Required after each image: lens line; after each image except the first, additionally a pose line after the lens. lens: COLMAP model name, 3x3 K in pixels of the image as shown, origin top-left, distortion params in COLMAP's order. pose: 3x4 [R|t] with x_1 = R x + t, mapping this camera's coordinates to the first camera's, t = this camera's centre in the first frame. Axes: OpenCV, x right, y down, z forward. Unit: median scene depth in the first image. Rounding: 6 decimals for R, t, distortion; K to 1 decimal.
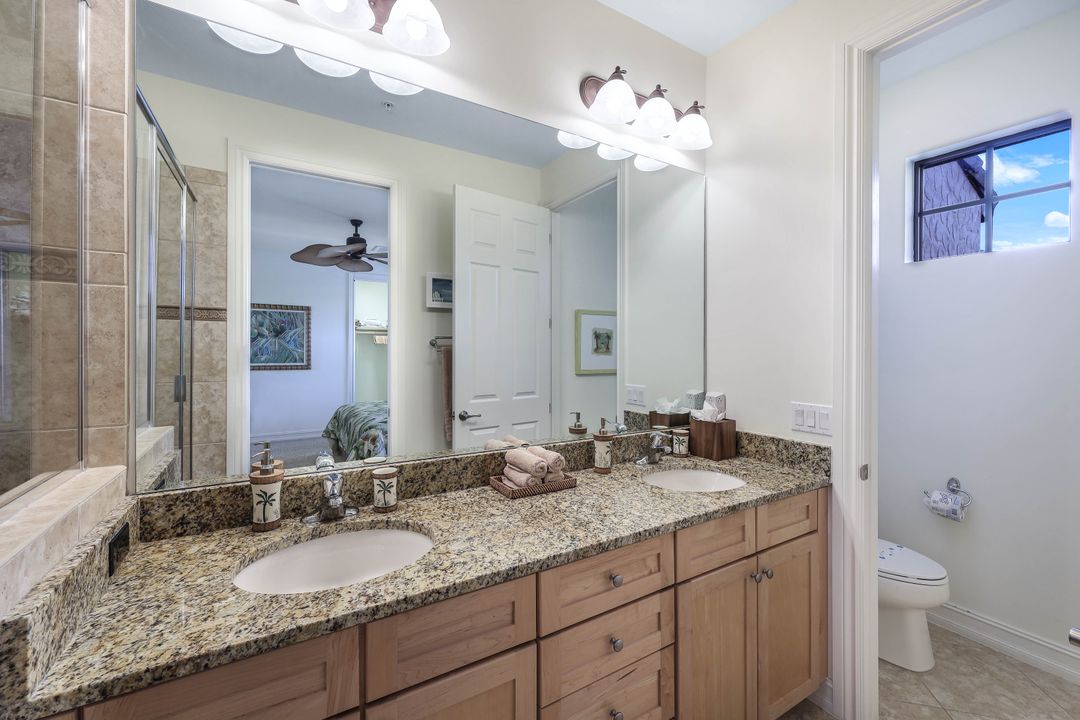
lens RADIAL K [[437.7, 0, 537.1], [0, 437.7, 354.8], [0, 0, 1]] dist [0.000783, 0.000090]
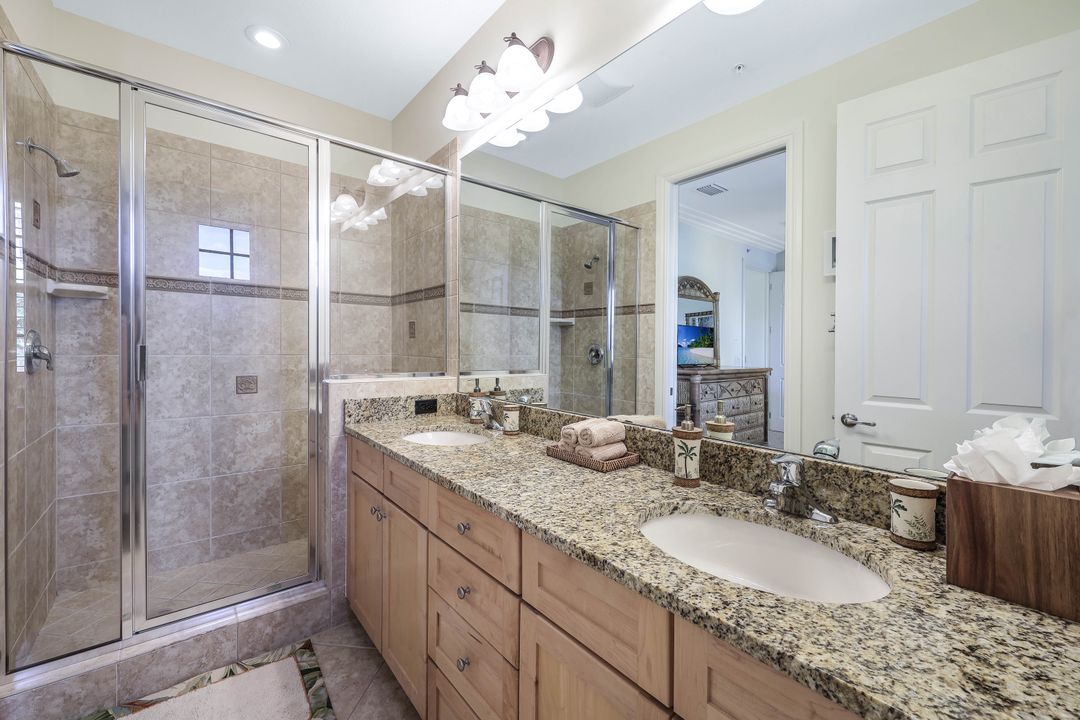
lens RADIAL K [[437.7, 0, 537.1], [0, 437.7, 354.8], [0, 0, 1]] dist [0.000783, 0.000090]
pose [[0.139436, 0.013817, -0.990135, 0.952841], [-0.023633, 0.999664, 0.010622, 0.077965], [0.989949, 0.021919, 0.139716, 0.808673]]
